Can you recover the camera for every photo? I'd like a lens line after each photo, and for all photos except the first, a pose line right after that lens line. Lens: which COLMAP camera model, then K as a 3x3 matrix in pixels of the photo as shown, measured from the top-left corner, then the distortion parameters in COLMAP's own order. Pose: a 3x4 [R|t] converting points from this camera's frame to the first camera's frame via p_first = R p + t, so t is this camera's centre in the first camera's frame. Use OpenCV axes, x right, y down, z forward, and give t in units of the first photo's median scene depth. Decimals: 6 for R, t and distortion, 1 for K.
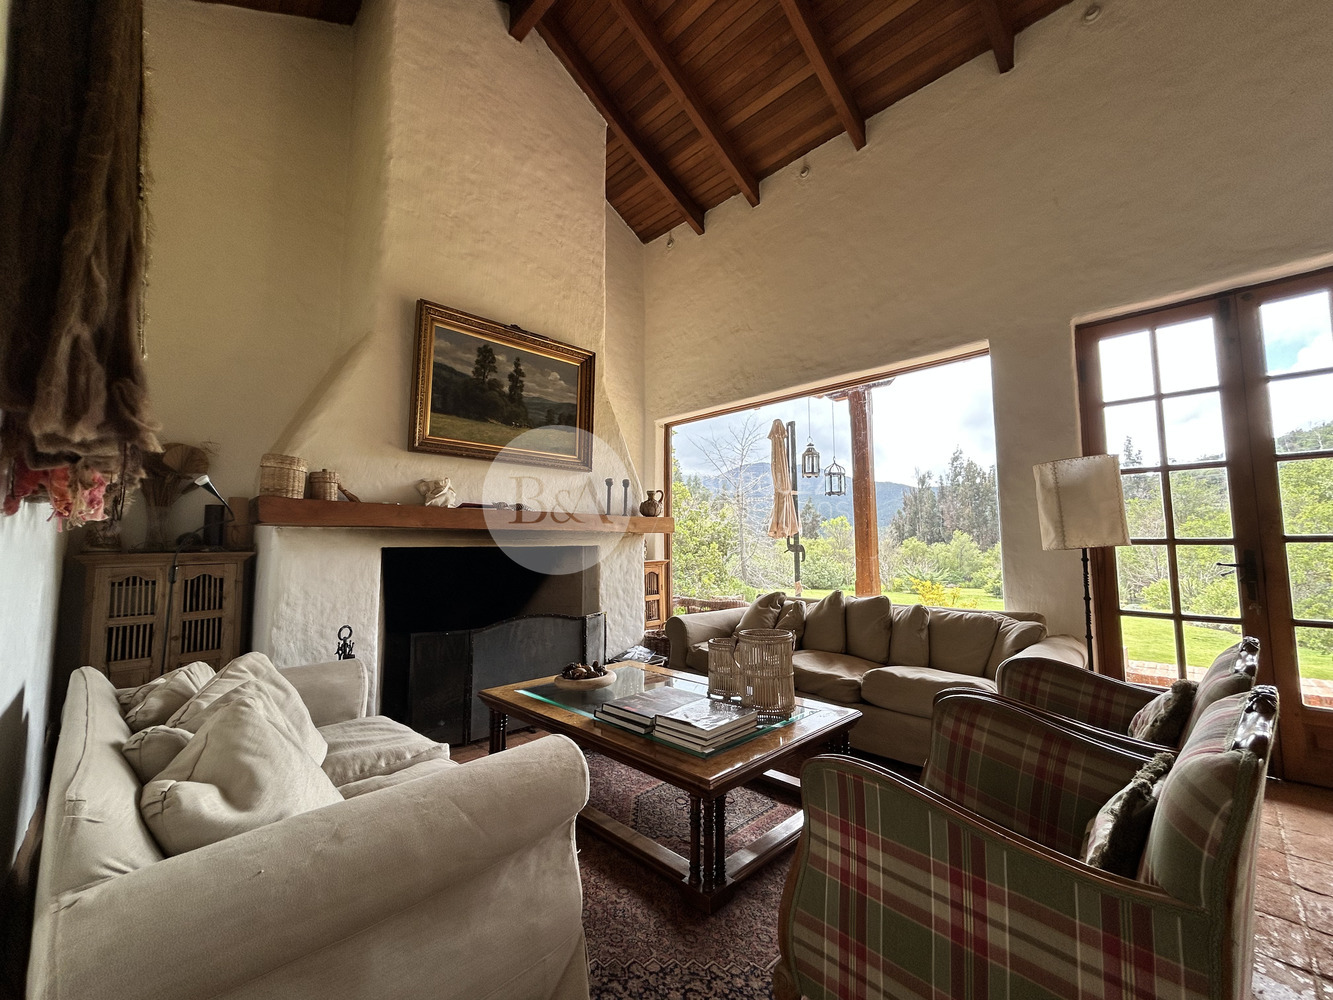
lens RADIAL K [[540.9, 0, 661.5], [0, 540.9, 495.8], [0, 0, 1]] dist [-0.001746, 0.000821]
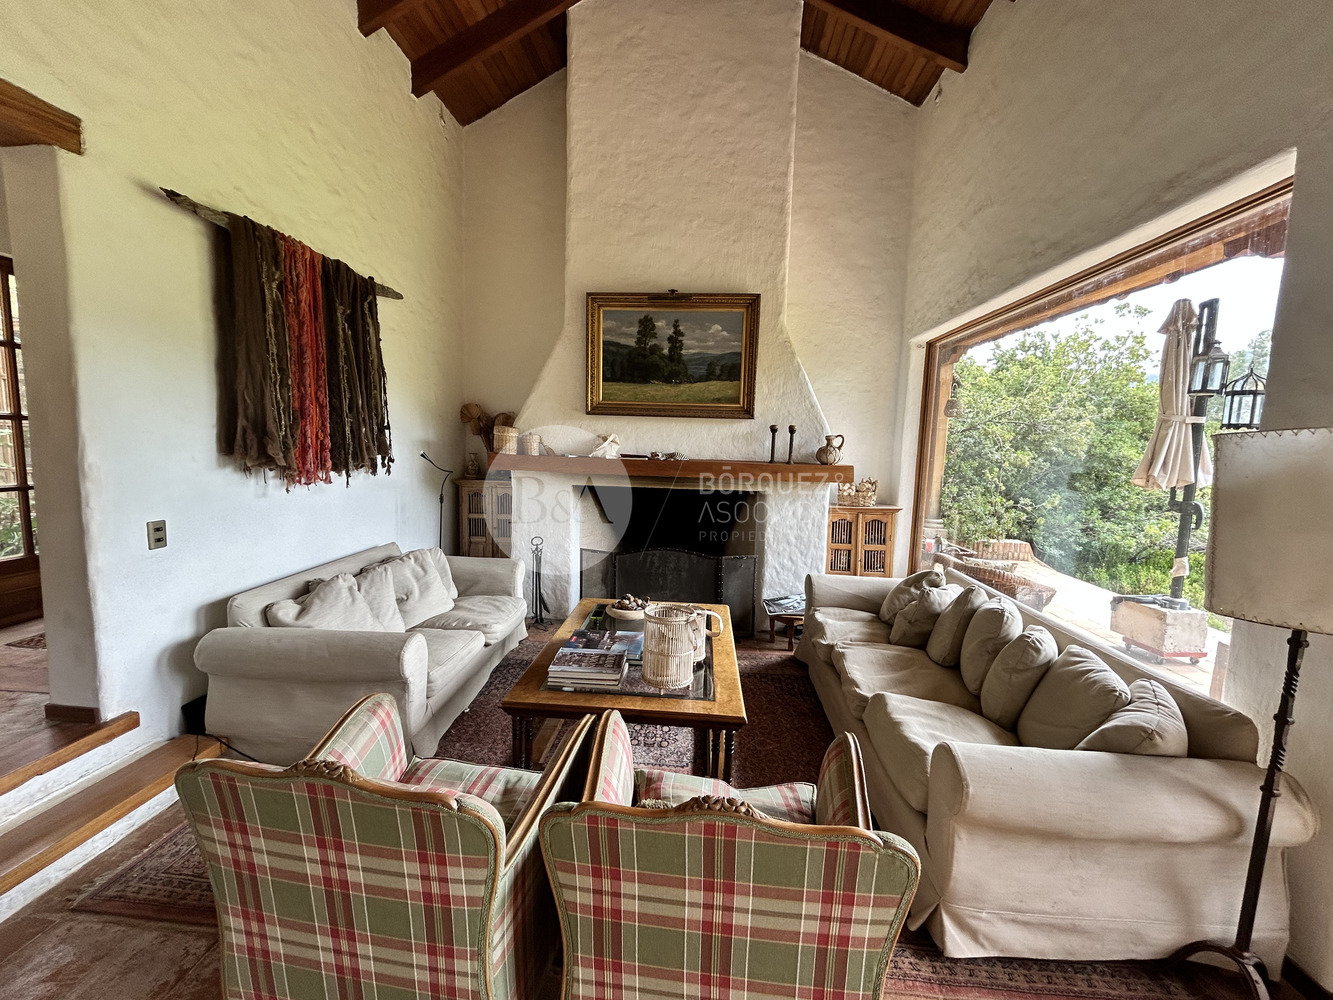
lens RADIAL K [[540.9, 0, 660.8], [0, 540.9, 496.1], [0, 0, 1]] dist [-0.001746, 0.000821]
pose [[0.653315, 0.099461, -0.750525, 0.581415], [0.038927, 0.985609, 0.164500, -0.083165], [0.756085, -0.136686, 0.640041, 0.219680]]
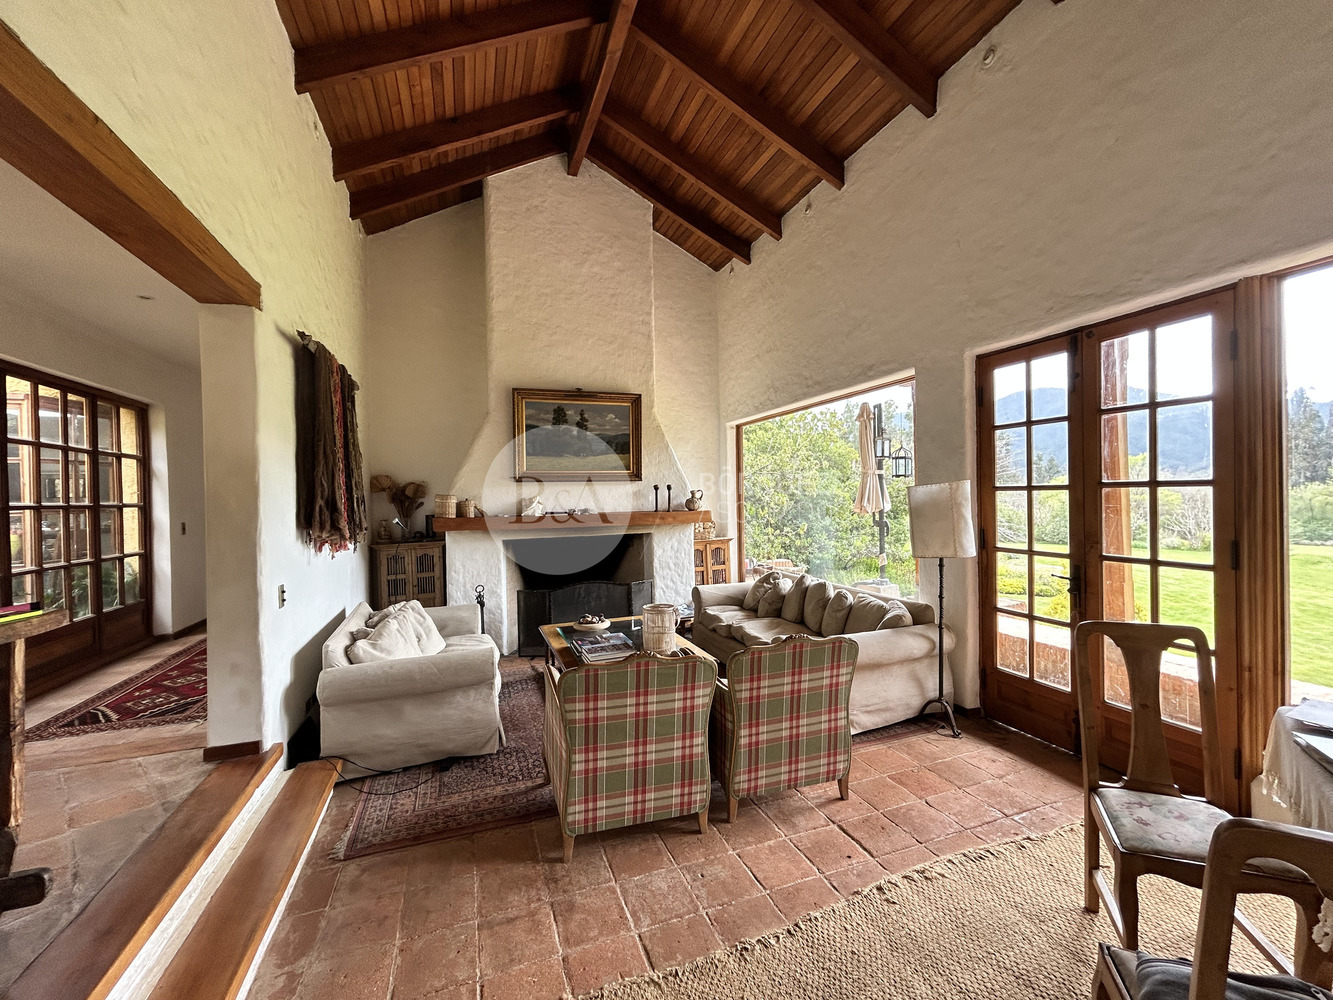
lens RADIAL K [[540.9, 0, 661.0], [0, 540.9, 497.1], [0, 0, 1]] dist [-0.001746, 0.000821]
pose [[0.906729, -0.012362, -0.421533, 0.554453], [0.055036, 0.994490, 0.089219, -0.137873], [0.418108, -0.104097, 0.902413, -0.272770]]
